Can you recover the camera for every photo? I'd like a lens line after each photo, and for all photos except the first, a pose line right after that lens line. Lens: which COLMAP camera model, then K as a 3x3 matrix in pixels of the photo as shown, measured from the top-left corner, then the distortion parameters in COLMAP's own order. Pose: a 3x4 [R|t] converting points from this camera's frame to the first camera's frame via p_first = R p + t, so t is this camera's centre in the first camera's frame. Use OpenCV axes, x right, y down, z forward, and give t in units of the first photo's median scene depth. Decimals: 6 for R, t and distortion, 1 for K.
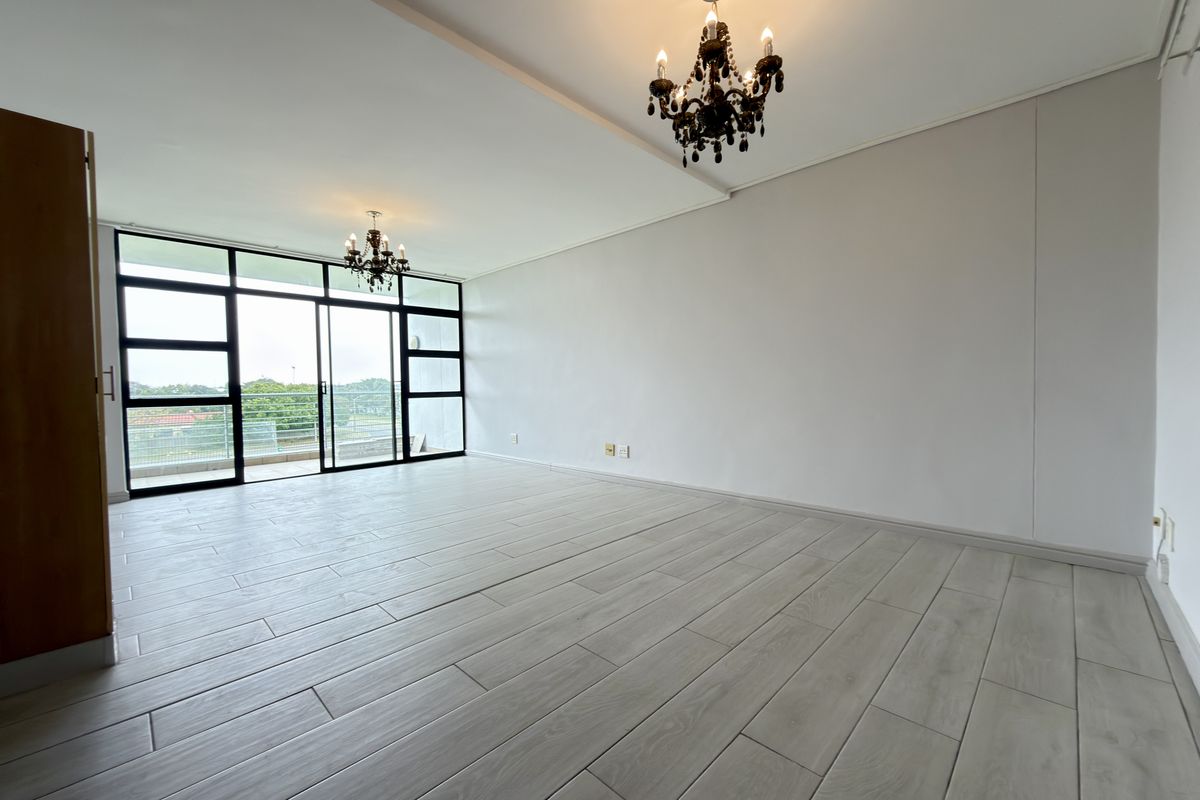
lens RADIAL K [[479.9, 0, 595.7], [0, 479.9, 403.7], [0, 0, 1]] dist [-0.001253, -0.000153]
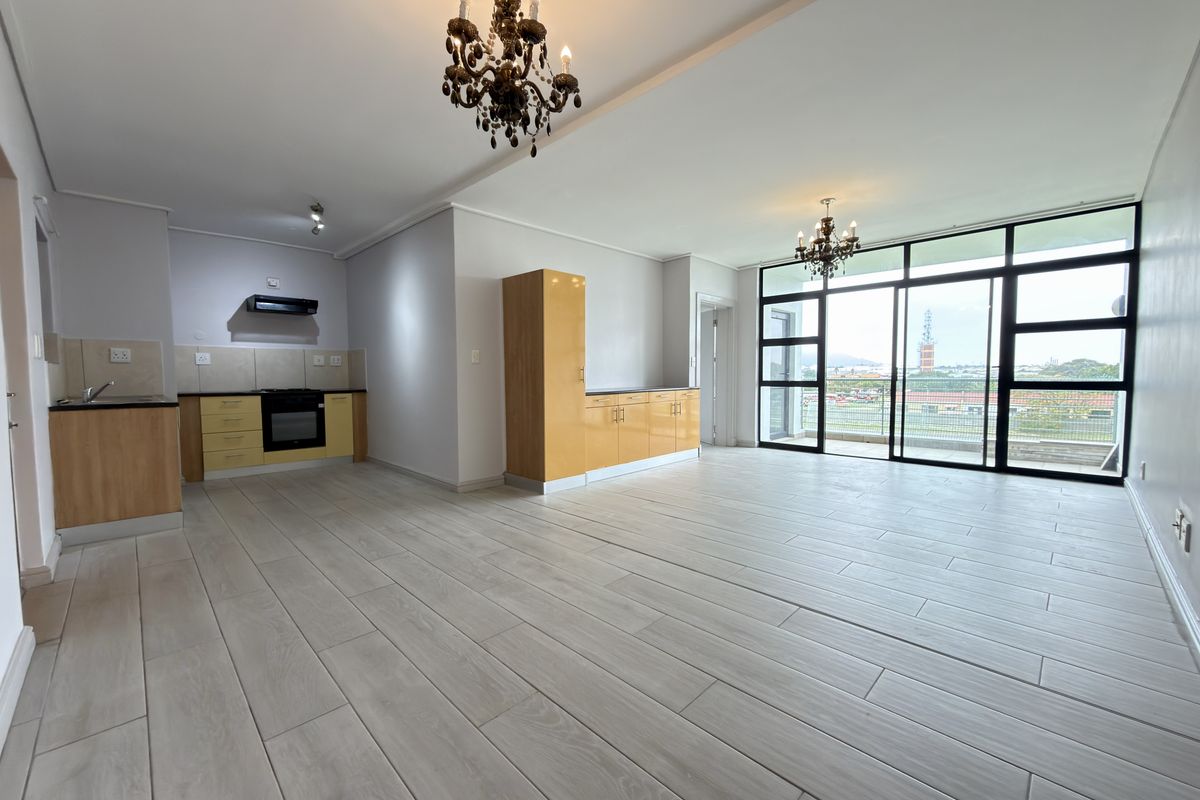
lens RADIAL K [[479.9, 0, 604.1], [0, 479.9, 400.4], [0, 0, 1]] dist [-0.001253, -0.000153]
pose [[-0.007997, 0.070441, -0.997484, 0.418536], [-0.031220, 0.997012, 0.070658, -0.030023], [0.999481, 0.031707, -0.005774, 0.414281]]
